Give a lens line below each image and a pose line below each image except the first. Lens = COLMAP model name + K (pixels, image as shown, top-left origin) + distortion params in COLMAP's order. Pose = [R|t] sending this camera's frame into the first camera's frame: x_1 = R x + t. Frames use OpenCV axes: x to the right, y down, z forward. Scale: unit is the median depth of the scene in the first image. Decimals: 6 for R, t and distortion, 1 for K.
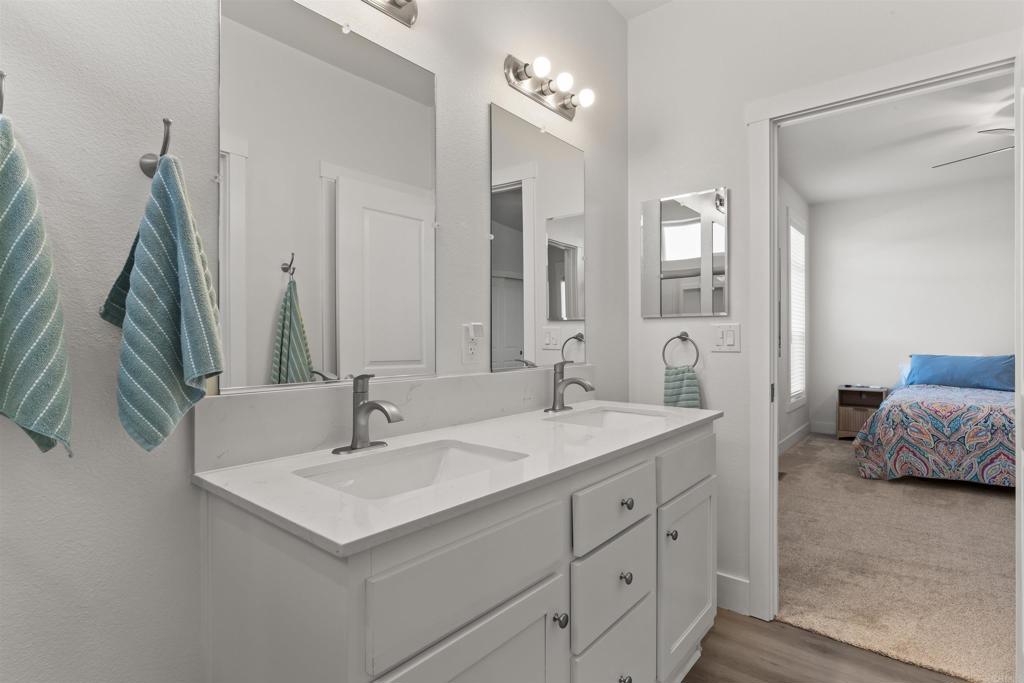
lens RADIAL K [[524.1, 0, 511.4], [0, 524.1, 343.6], [0, 0, 1]] dist [-0.002245, -0.000195]
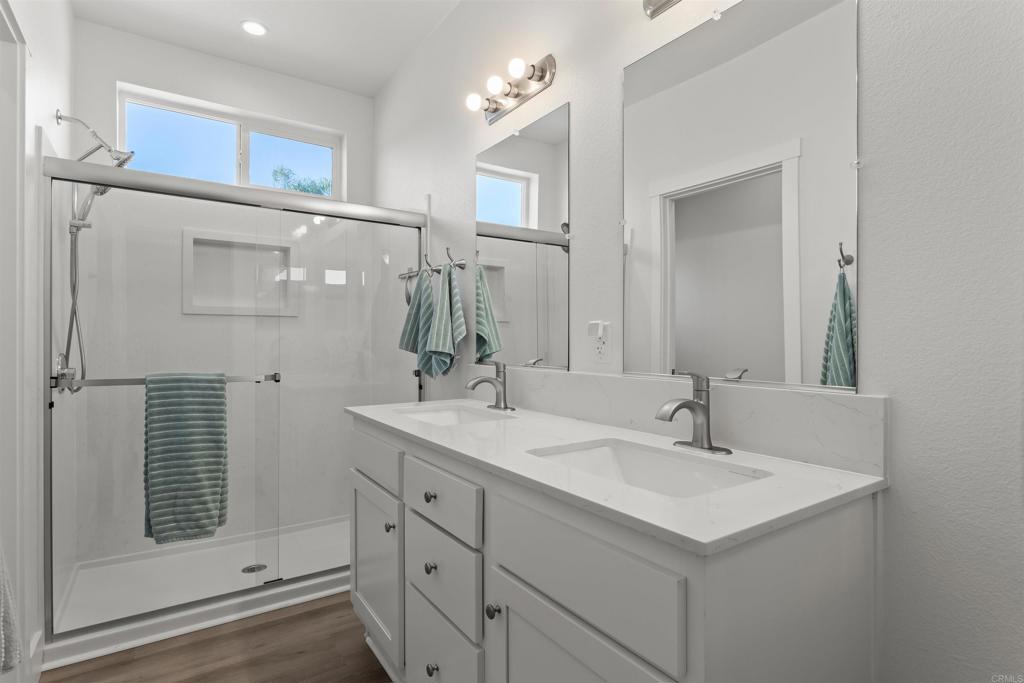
lens RADIAL K [[524.1, 0, 511.0], [0, 524.1, 336.8], [0, 0, 1]] dist [-0.002245, -0.000195]
pose [[-0.264784, 0.000279, -0.964308, 1.002617], [-0.003841, 0.999992, 0.001344, -0.012510], [0.964300, 0.004060, -0.264781, 1.213894]]
